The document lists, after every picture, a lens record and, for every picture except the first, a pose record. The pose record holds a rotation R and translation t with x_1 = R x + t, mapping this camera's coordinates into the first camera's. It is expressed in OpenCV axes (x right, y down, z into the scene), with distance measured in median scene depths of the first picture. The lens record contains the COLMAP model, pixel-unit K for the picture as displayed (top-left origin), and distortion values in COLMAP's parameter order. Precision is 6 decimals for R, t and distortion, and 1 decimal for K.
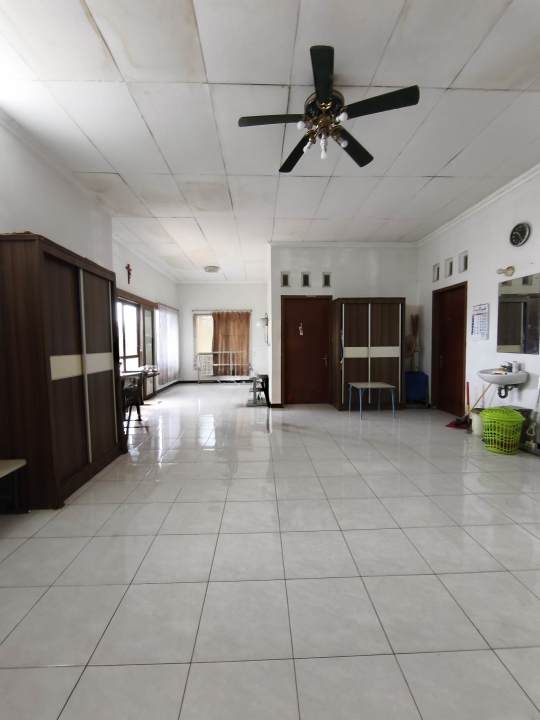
lens RADIAL K [[304.6, 0, 270.0], [0, 304.6, 360.0], [0, 0, 1]] dist [-0.002721, -0.000189]
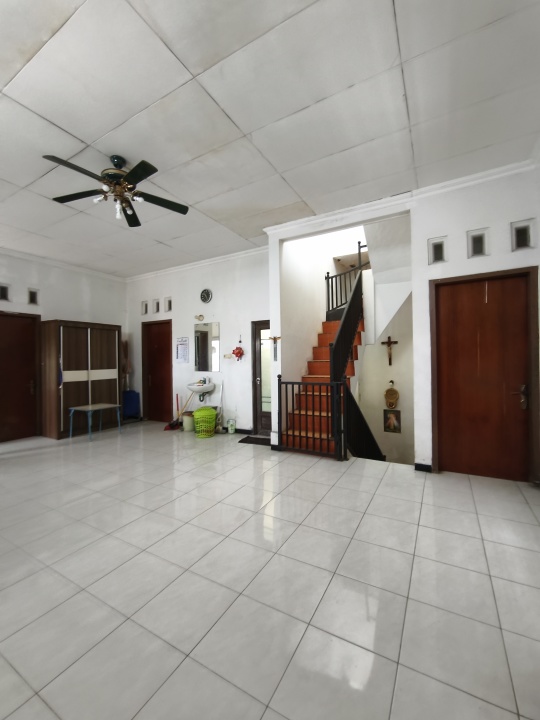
lens RADIAL K [[304.6, 0, 270.0], [0, 304.6, 360.0], [0, 0, 1]] dist [-0.002721, -0.000189]
pose [[0.526905, 0.000866, 0.849924, -0.237429], [0.060348, 0.997437, -0.038428, -0.000837], [-0.847779, 0.071539, 0.525503, -0.058852]]
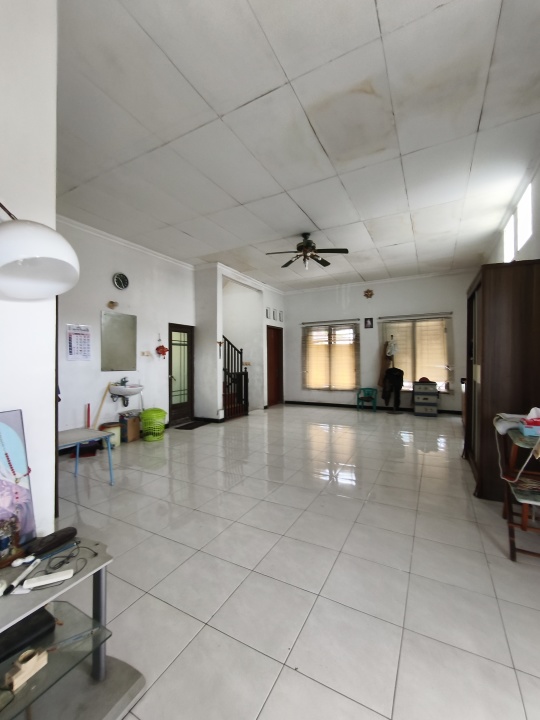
lens RADIAL K [[304.6, 0, 270.0], [0, 304.6, 360.0], [0, 0, 1]] dist [-0.002721, -0.000189]
pose [[-0.860153, 0.014950, 0.509817, -0.281905], [0.044430, 0.997967, 0.045695, -0.070698], [-0.508097, 0.061956, -0.859068, 1.276702]]
